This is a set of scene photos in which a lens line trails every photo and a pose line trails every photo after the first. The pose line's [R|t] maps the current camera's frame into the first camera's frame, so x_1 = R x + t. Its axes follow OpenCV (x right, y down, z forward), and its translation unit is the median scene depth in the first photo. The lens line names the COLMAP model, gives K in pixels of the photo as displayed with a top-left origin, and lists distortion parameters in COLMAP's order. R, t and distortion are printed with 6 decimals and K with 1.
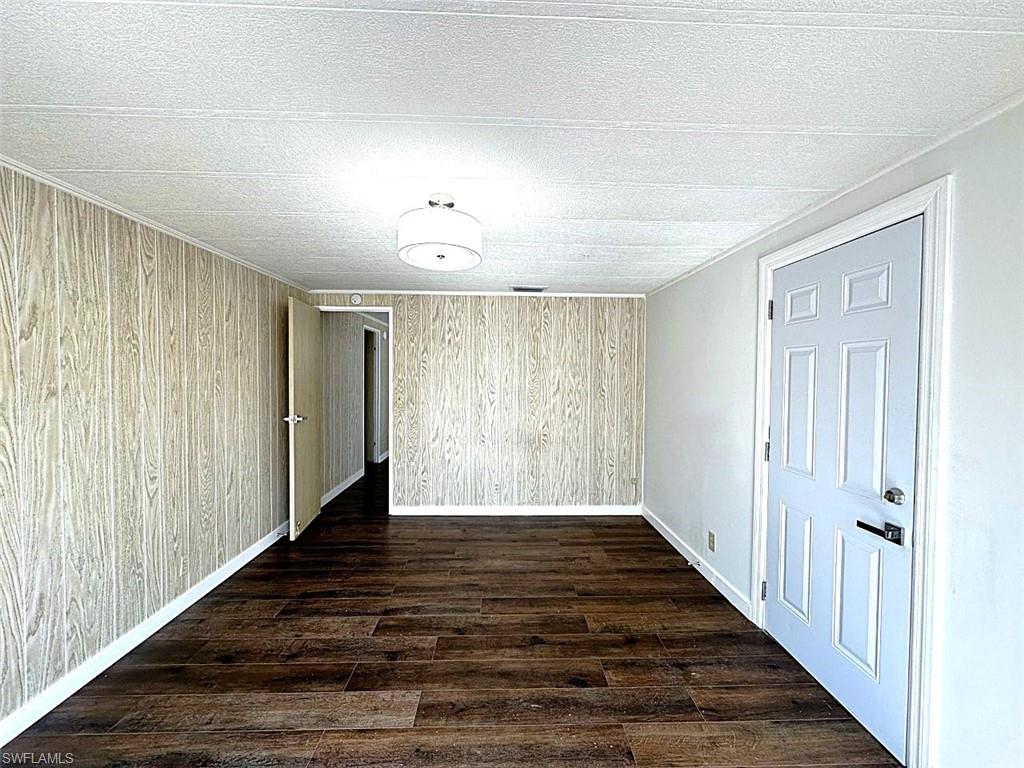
lens RADIAL K [[408.8, 0, 511.4], [0, 408.8, 384.3], [0, 0, 1]] dist [-0.001737, 0.000315]
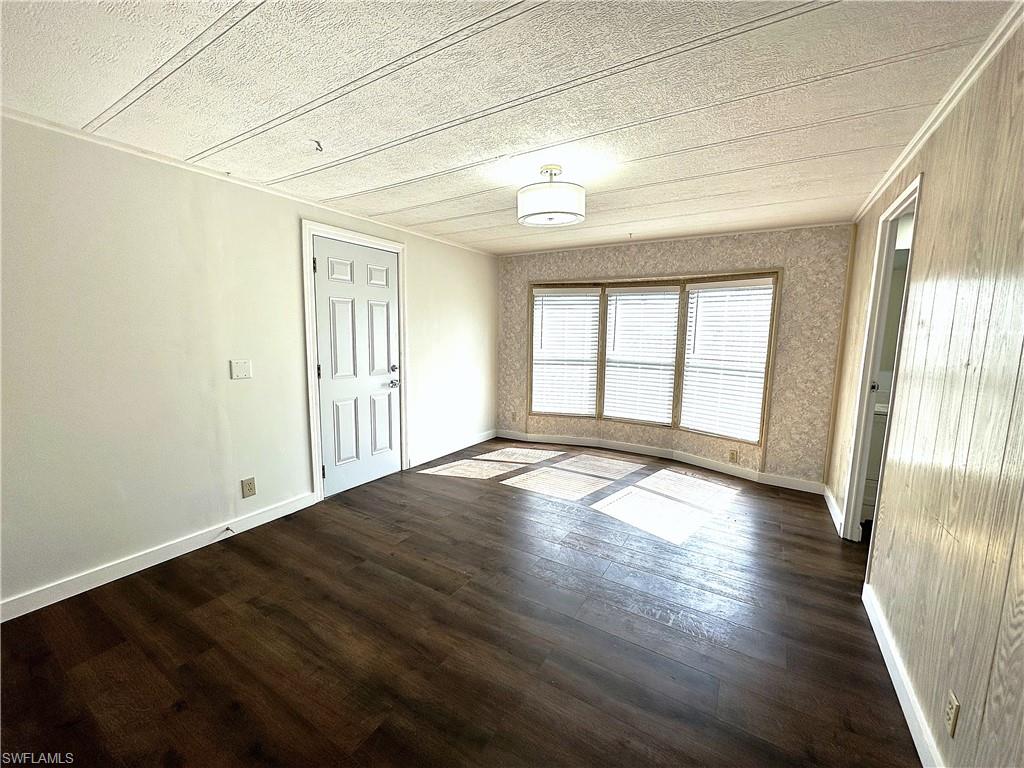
lens RADIAL K [[408.8, 0, 511.4], [0, 408.8, 384.3], [0, 0, 1]] dist [-0.001737, 0.000315]
pose [[-0.835038, -0.089052, 0.542937, -0.602299], [-0.005869, 0.988200, 0.153057, -0.005029], [-0.550160, 0.124622, -0.825708, 1.640899]]
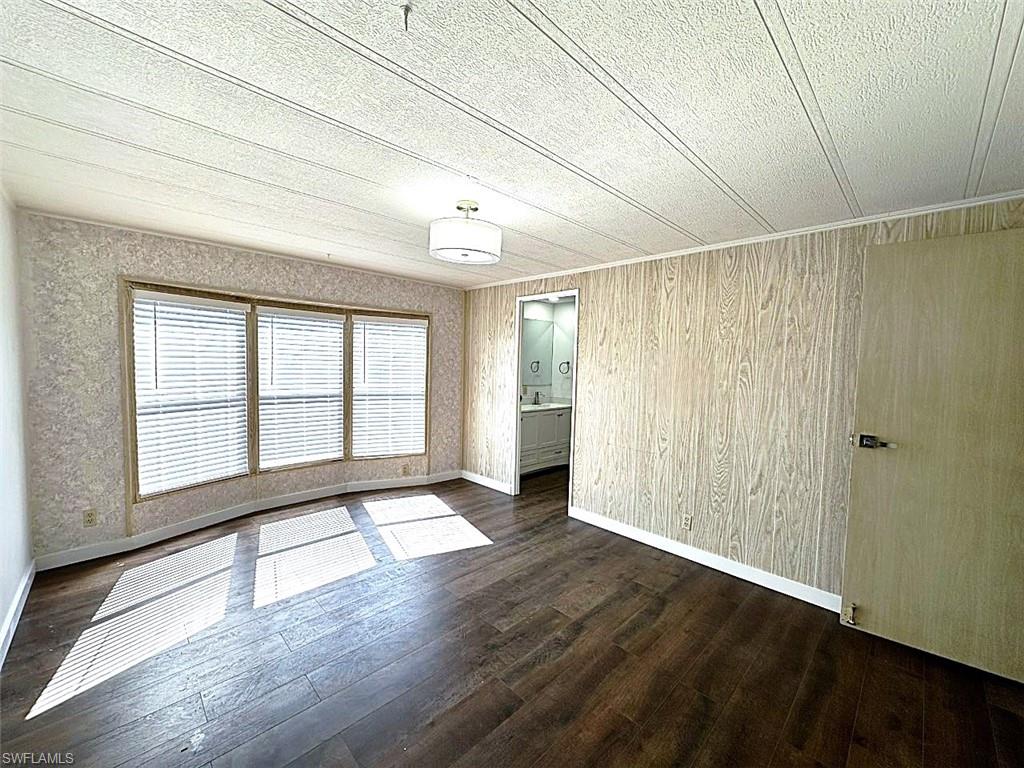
lens RADIAL K [[408.8, 0, 511.4], [0, 408.8, 384.3], [0, 0, 1]] dist [-0.001737, 0.000315]
pose [[-0.733337, 0.011593, -0.679766, 0.405105], [-0.050504, 0.996163, 0.071474, -0.025875], [0.677987, 0.086745, -0.729938, 1.508951]]
